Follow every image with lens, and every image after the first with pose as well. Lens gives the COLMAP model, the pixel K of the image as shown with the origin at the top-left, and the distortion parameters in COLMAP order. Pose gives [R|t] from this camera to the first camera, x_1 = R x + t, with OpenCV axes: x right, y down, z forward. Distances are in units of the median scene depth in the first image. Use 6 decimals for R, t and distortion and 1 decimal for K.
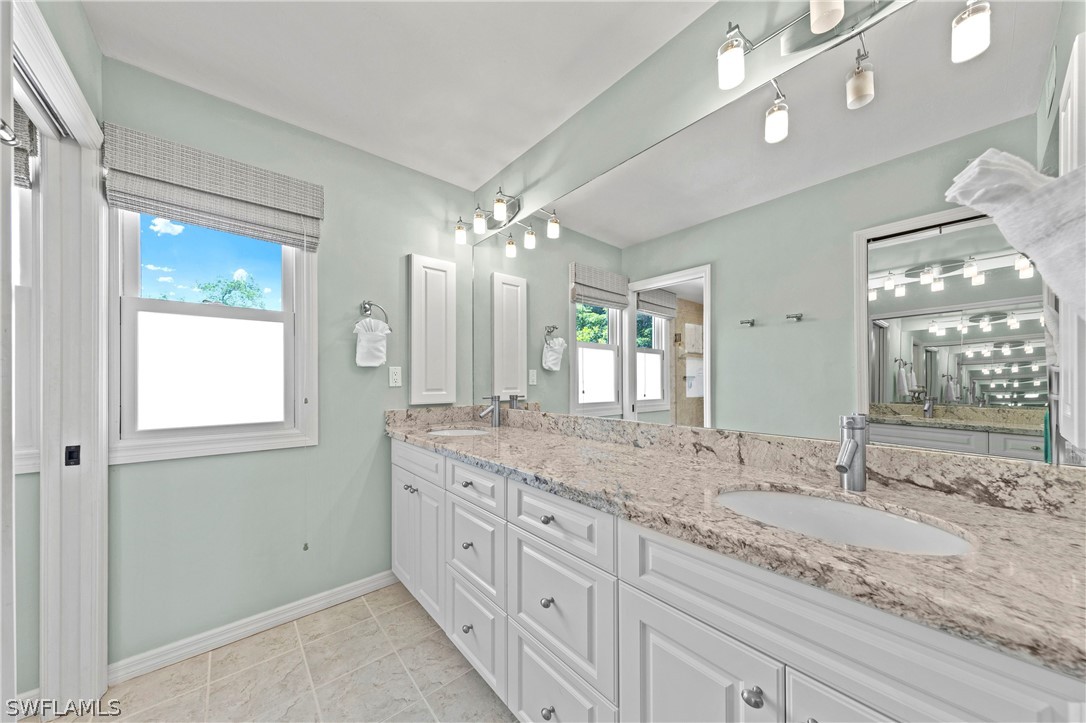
lens RADIAL K [[358.9, 0, 545.9], [0, 358.9, 379.0], [0, 0, 1]] dist [0.000691, 0.000038]
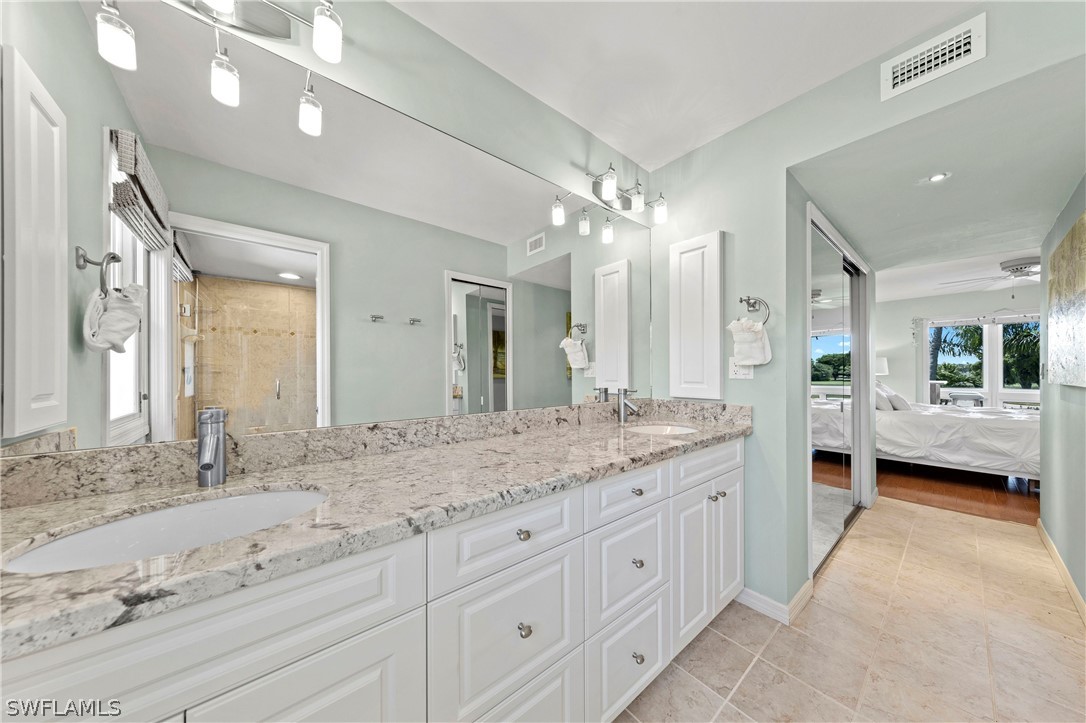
lens RADIAL K [[343.1, 0, 541.1], [0, 343.1, 370.9], [0, 0, 1]] dist [0.001179, 0.000112]
pose [[0.035943, 0.004646, 0.999343, -0.764617], [0.001103, 0.999988, -0.004688, 0.004484], [-0.999353, 0.001271, 0.035937, 0.872821]]
